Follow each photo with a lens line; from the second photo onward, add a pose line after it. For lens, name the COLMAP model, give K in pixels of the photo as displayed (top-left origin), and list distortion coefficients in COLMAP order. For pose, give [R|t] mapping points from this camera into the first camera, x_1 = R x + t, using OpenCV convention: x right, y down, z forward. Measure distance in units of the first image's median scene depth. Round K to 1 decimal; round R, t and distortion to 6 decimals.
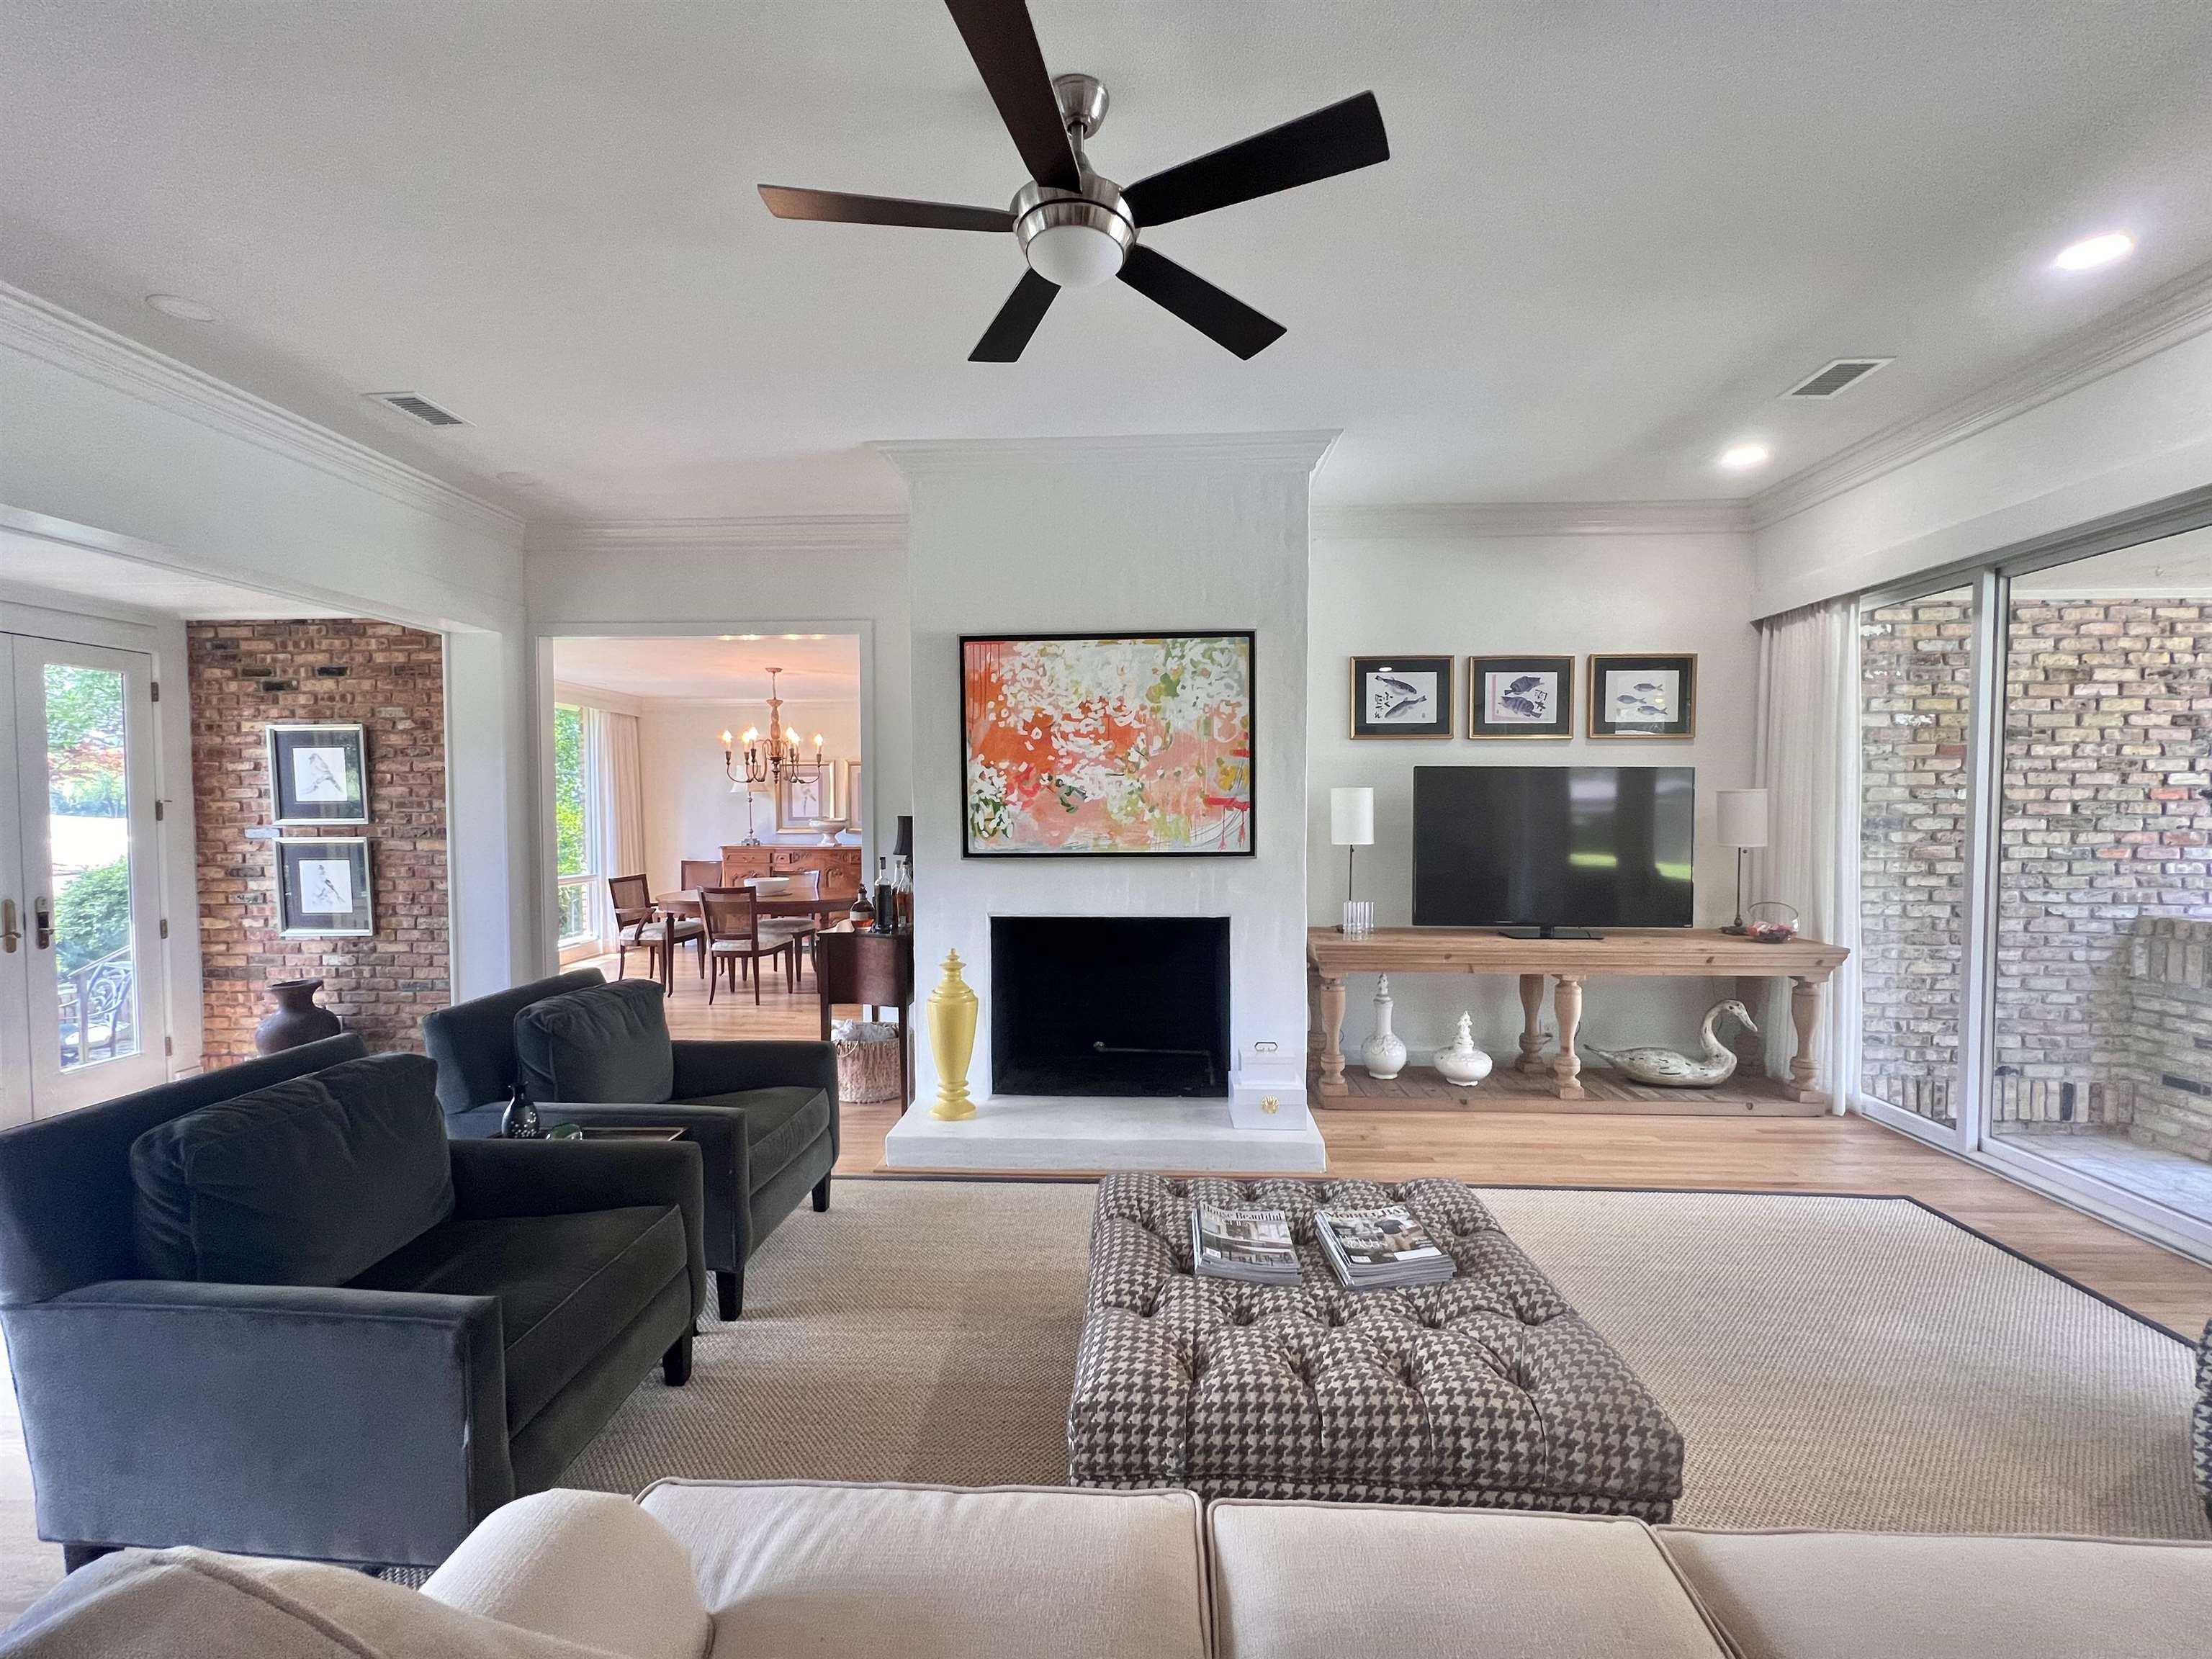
lens RADIAL K [[889.7, 0, 1102.3], [0, 889.7, 833.4], [0, 0, 1]] dist [0.001765, -0.000448]
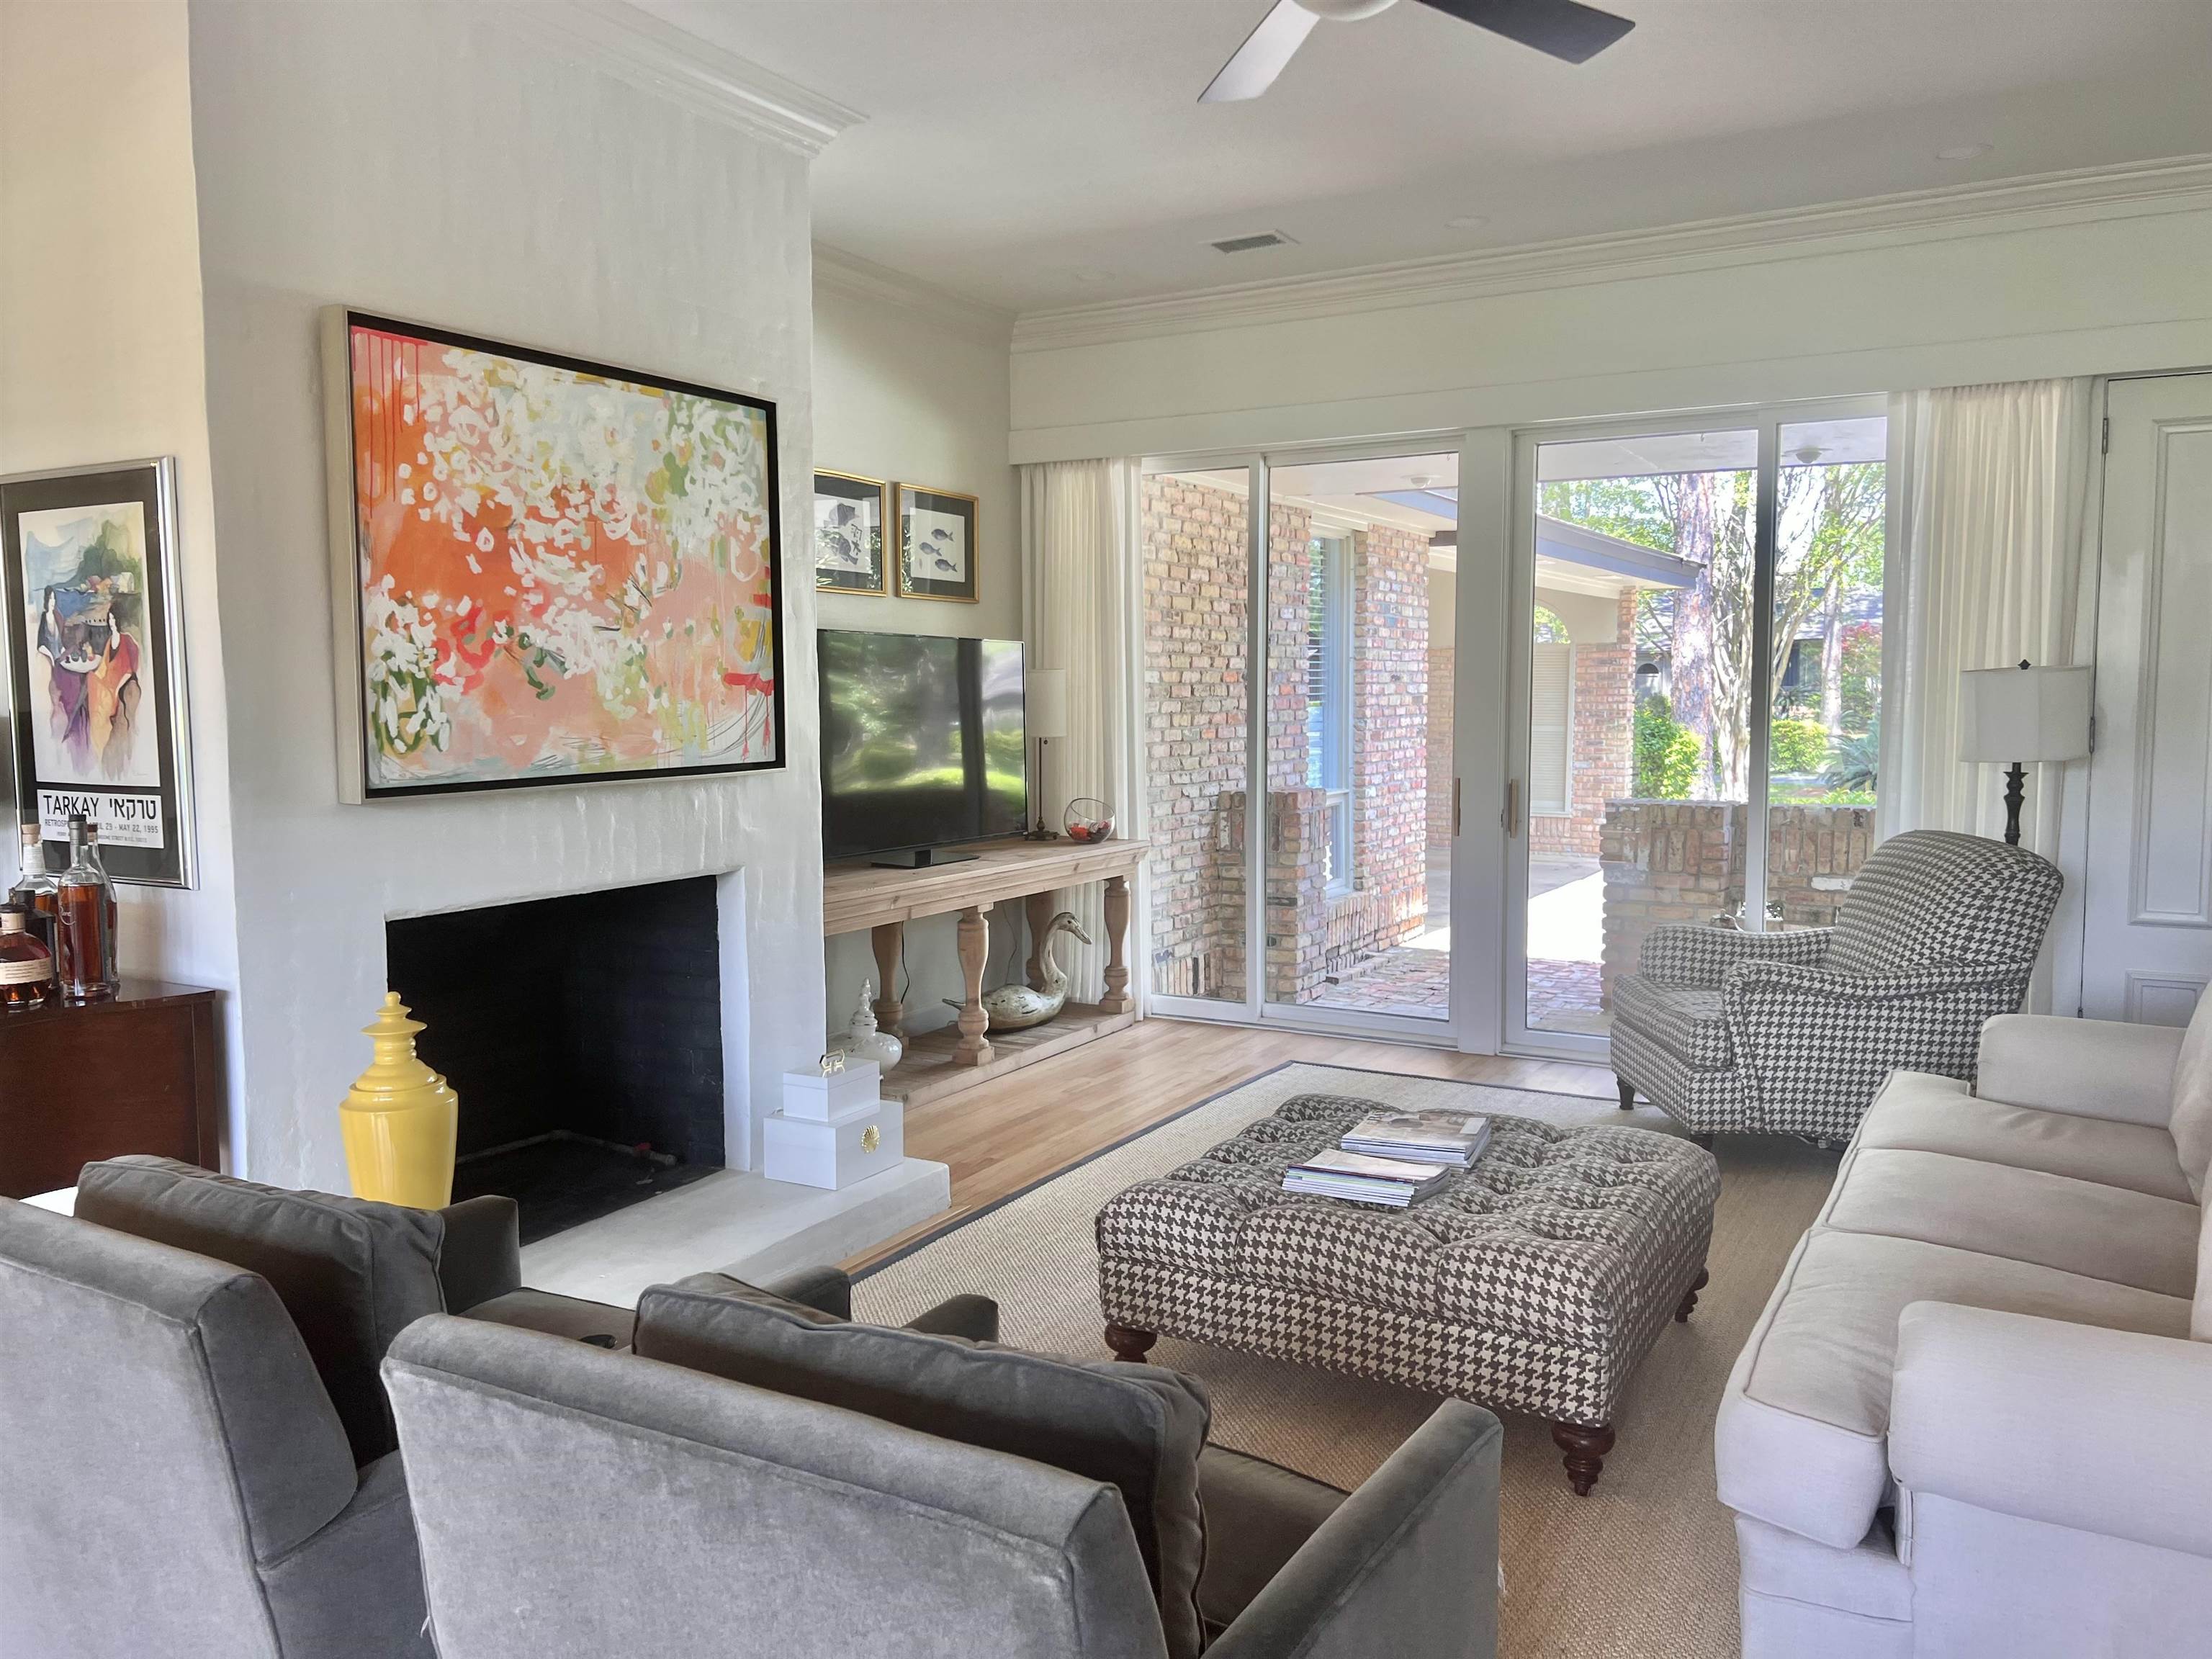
lens RADIAL K [[1639.4, 0, 1109.5], [0, 1639.4, 834.5], [0, 0, 1]] dist [0.021398, -0.007694]
pose [[0.453307, -0.079692, 0.887785, -0.684687], [0.032028, 0.996808, 0.073125, -0.003672], [-0.890779, -0.004714, 0.454412, 0.245979]]
